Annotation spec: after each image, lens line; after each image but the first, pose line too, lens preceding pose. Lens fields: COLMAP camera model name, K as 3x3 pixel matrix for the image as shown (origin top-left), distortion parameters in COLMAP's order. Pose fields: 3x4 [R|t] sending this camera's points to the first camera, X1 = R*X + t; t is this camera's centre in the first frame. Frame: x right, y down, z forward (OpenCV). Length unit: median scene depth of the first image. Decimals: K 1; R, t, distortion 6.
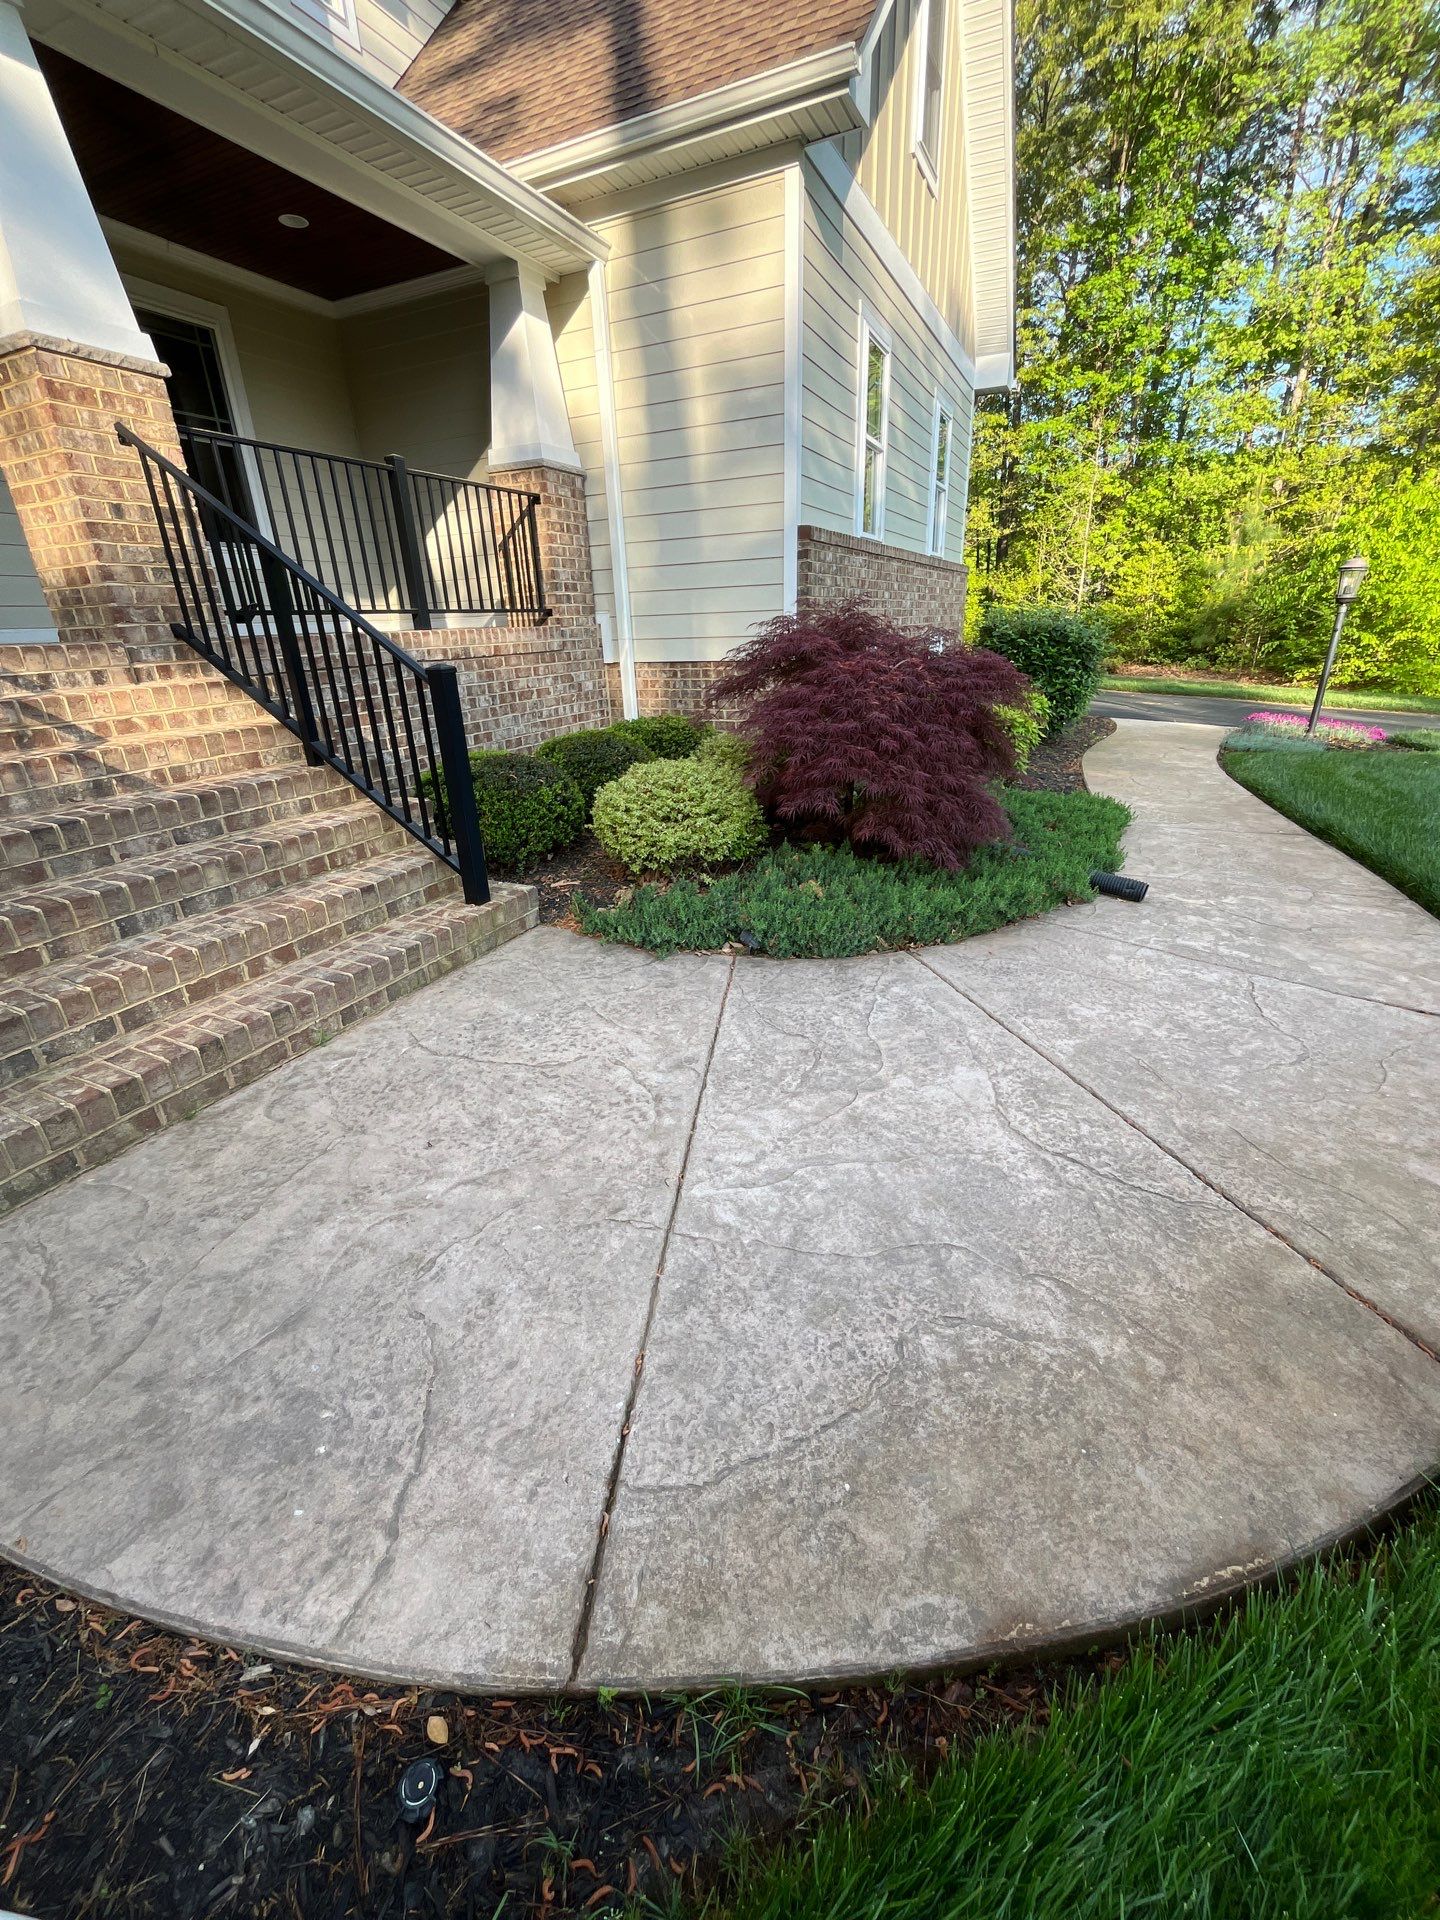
lens RADIAL K [[777.8, 0, 723.0], [0, 777.8, 956.2], [0, 0, 1]] dist [-0.003610, -0.000383]
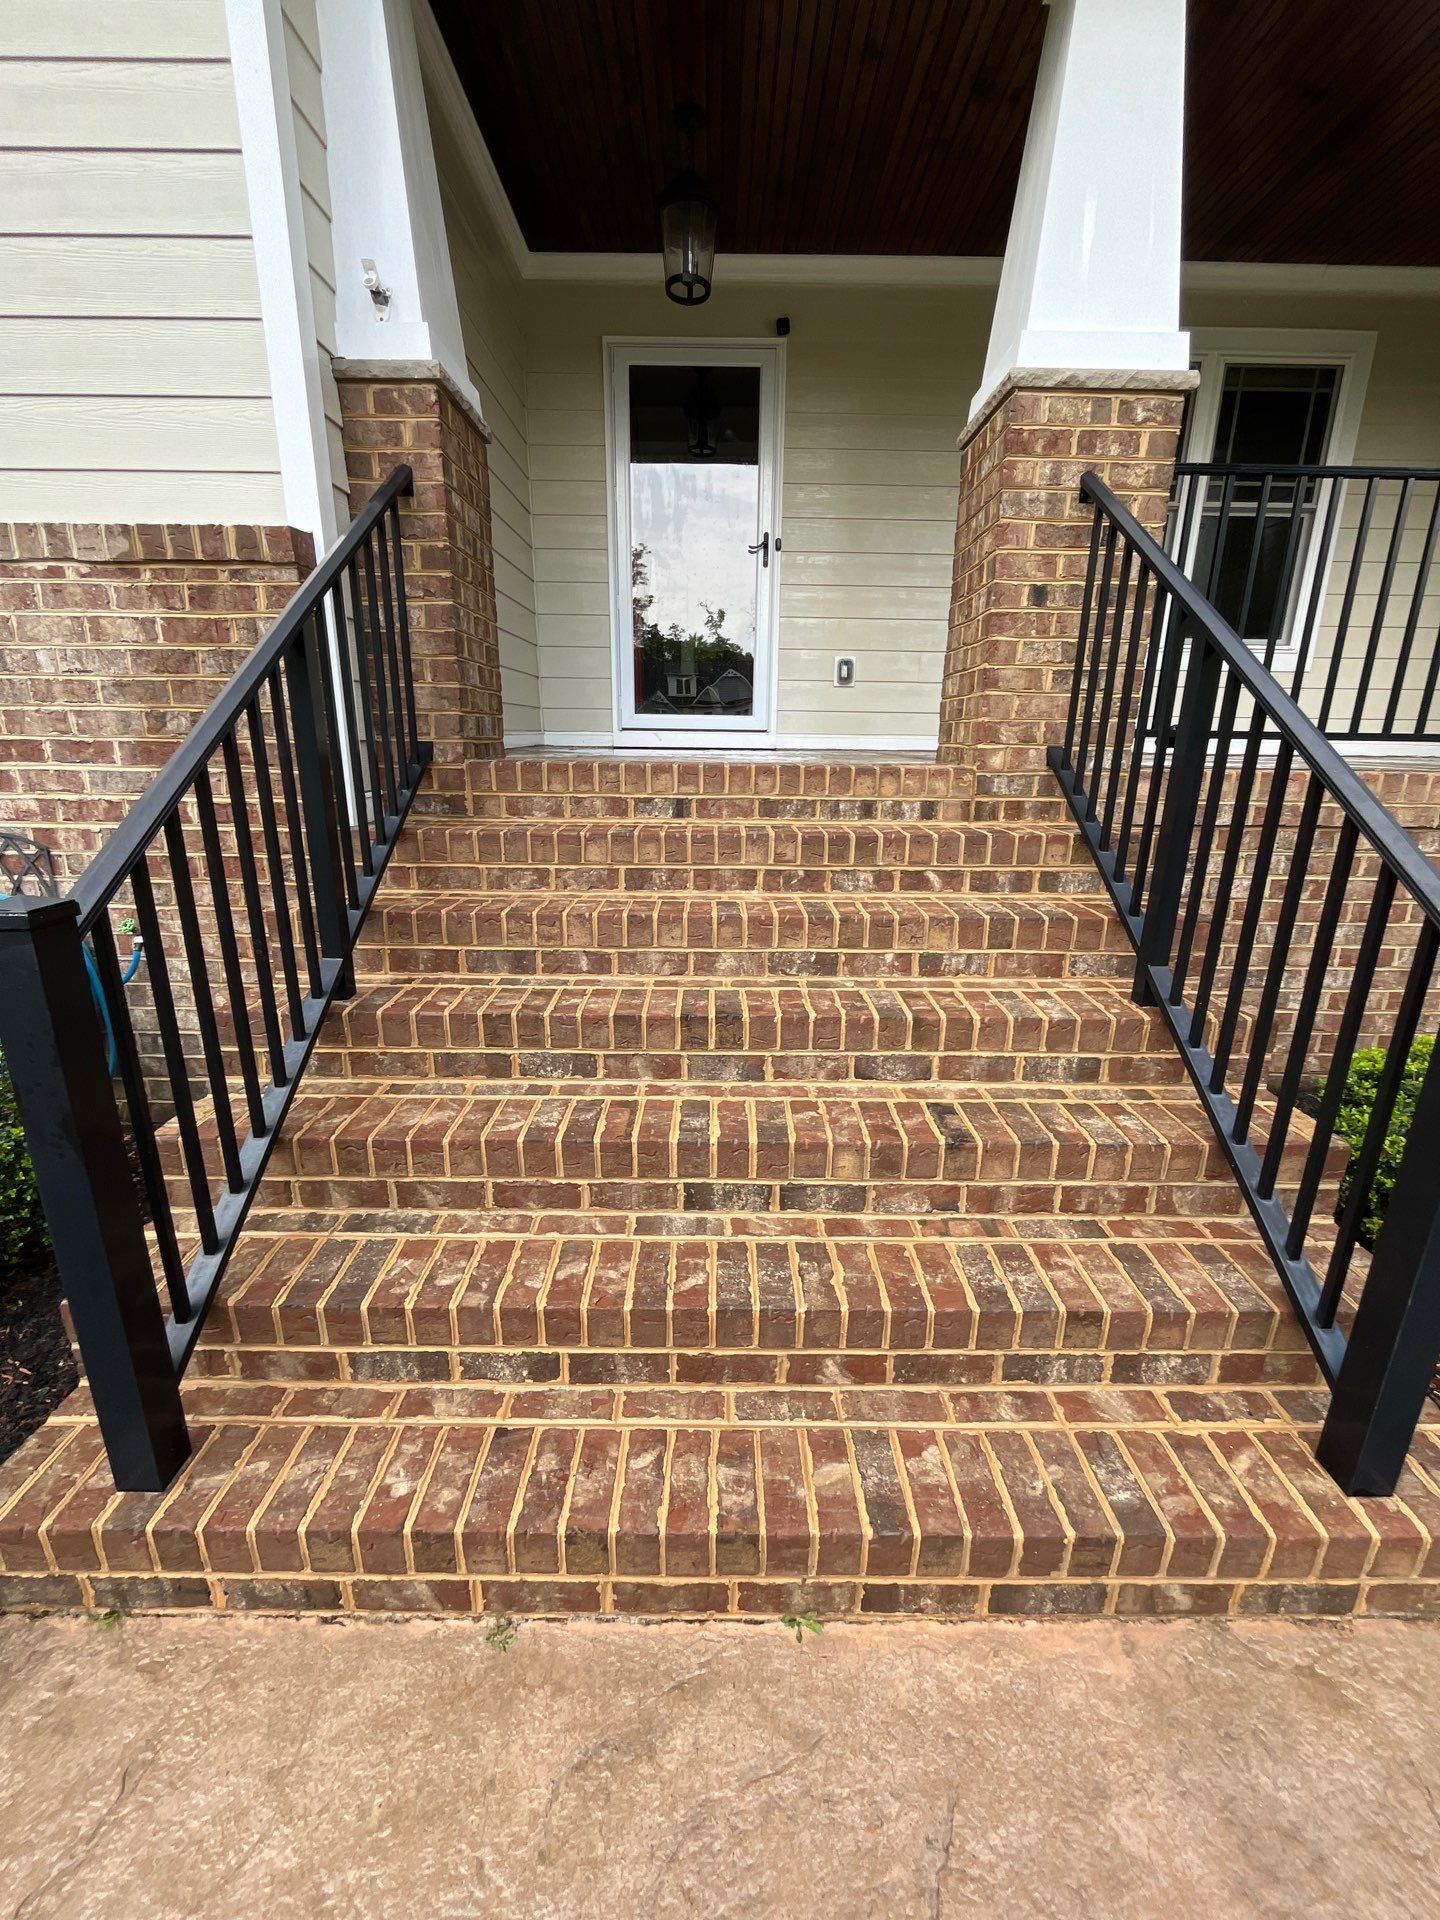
lens RADIAL K [[780.1, 0, 722.7], [0, 780.1, 955.6], [0, 0, 1]] dist [-0.003622, -0.000164]
pose [[0.434515, 0.281129, -0.855665, -0.198901], [-0.381186, 0.918158, 0.108091, -0.236052], [0.816023, 0.279200, 0.506116, 0.491485]]
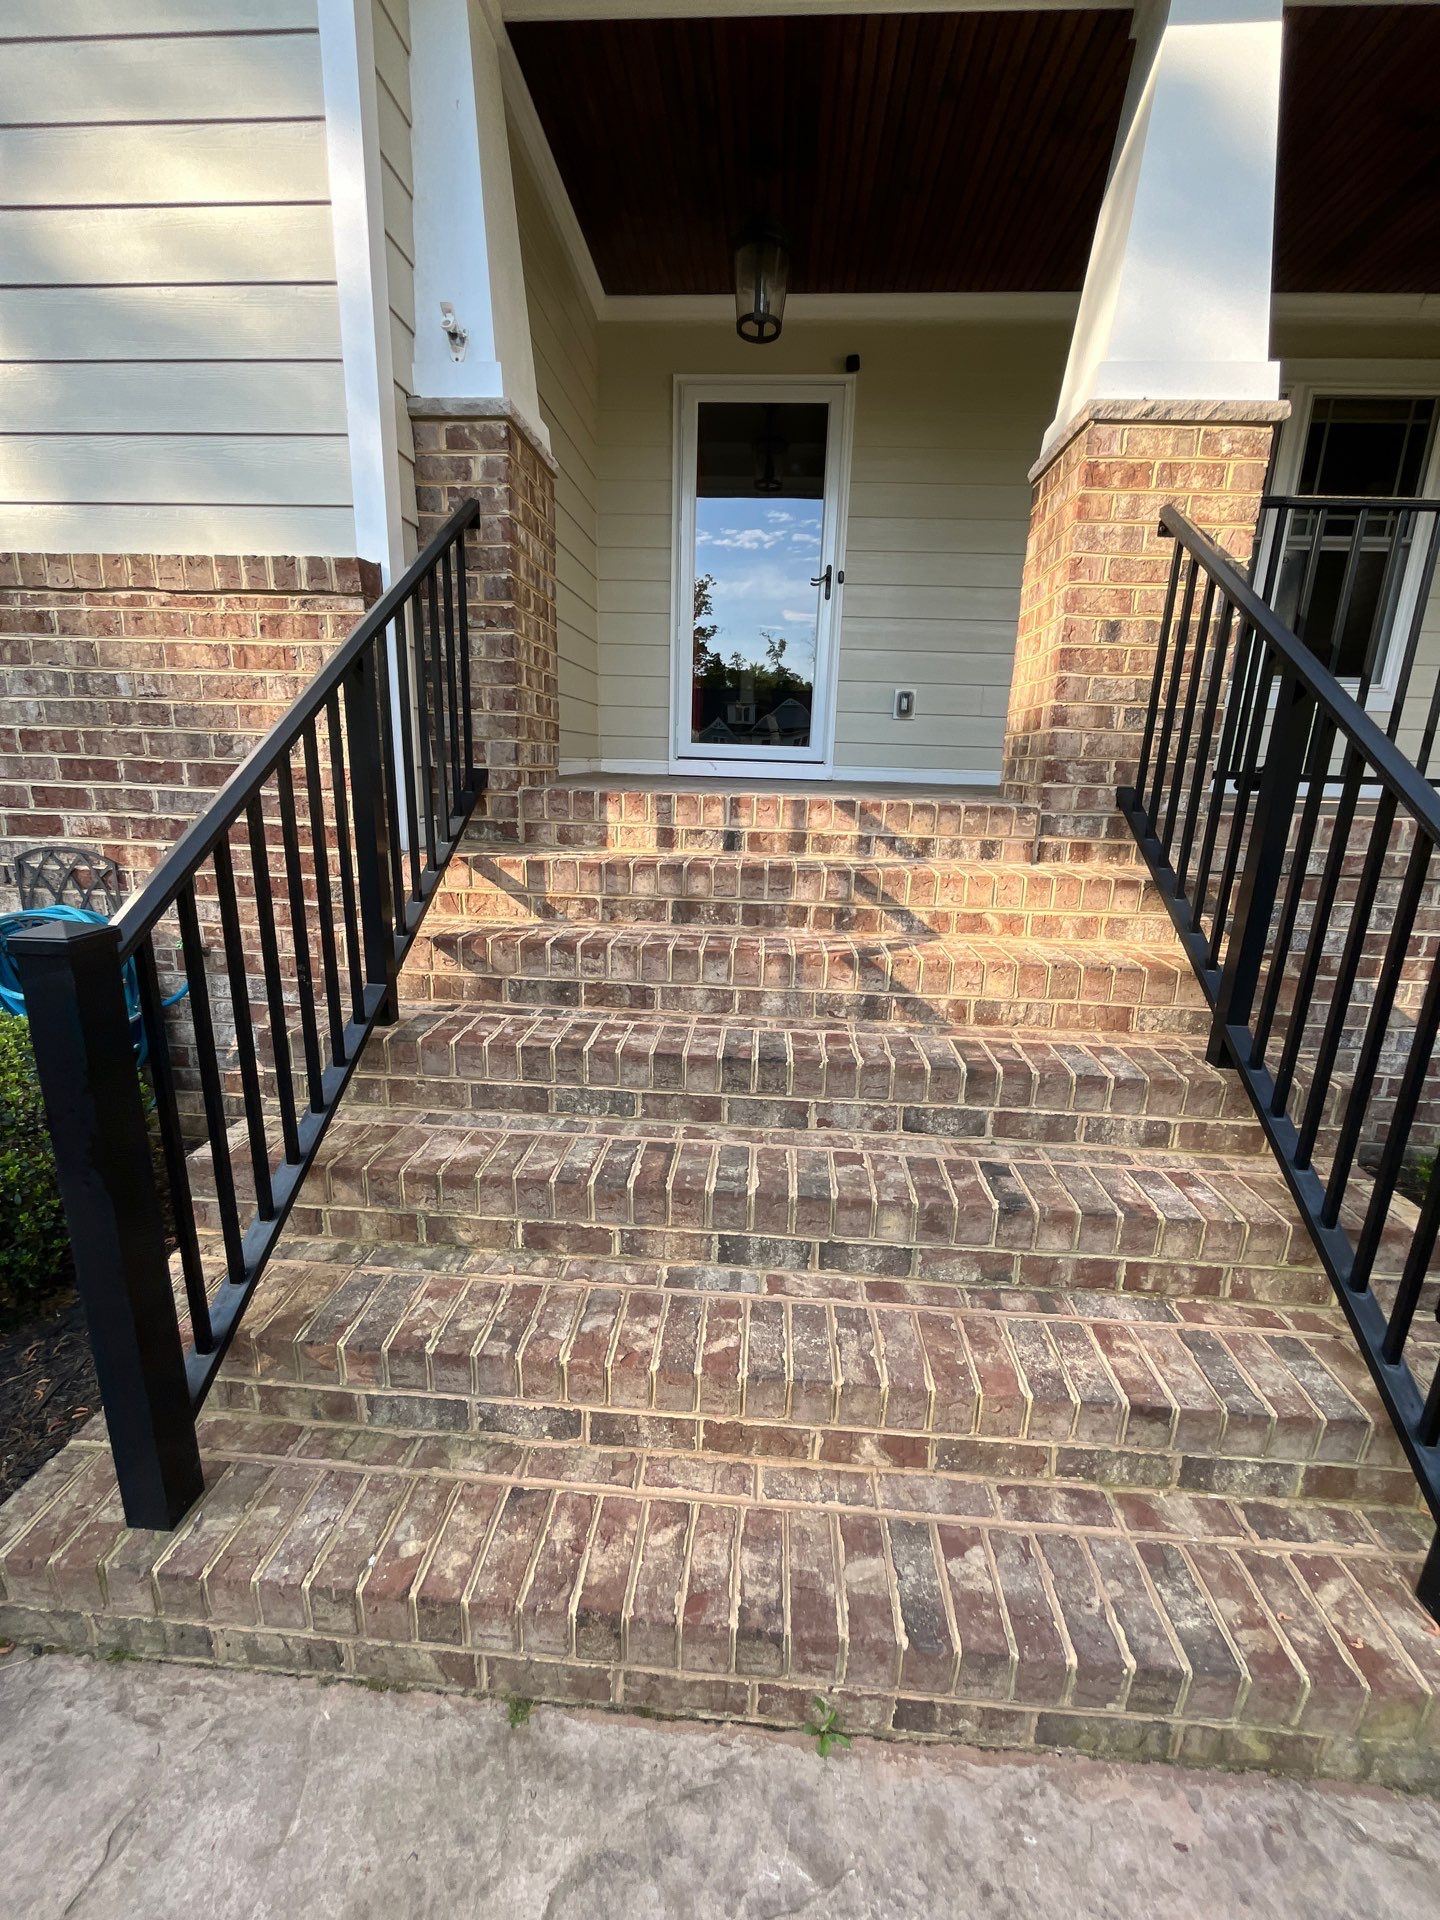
lens RADIAL K [[780.1, 0, 722.7], [0, 780.1, 955.6], [0, 0, 1]] dist [-0.003622, -0.000164]
pose [[0.368813, 0.267165, -0.890281, -0.216211], [-0.407892, 0.907172, 0.103258, -0.244141], [0.835225, 0.325056, 0.443551, 0.499500]]
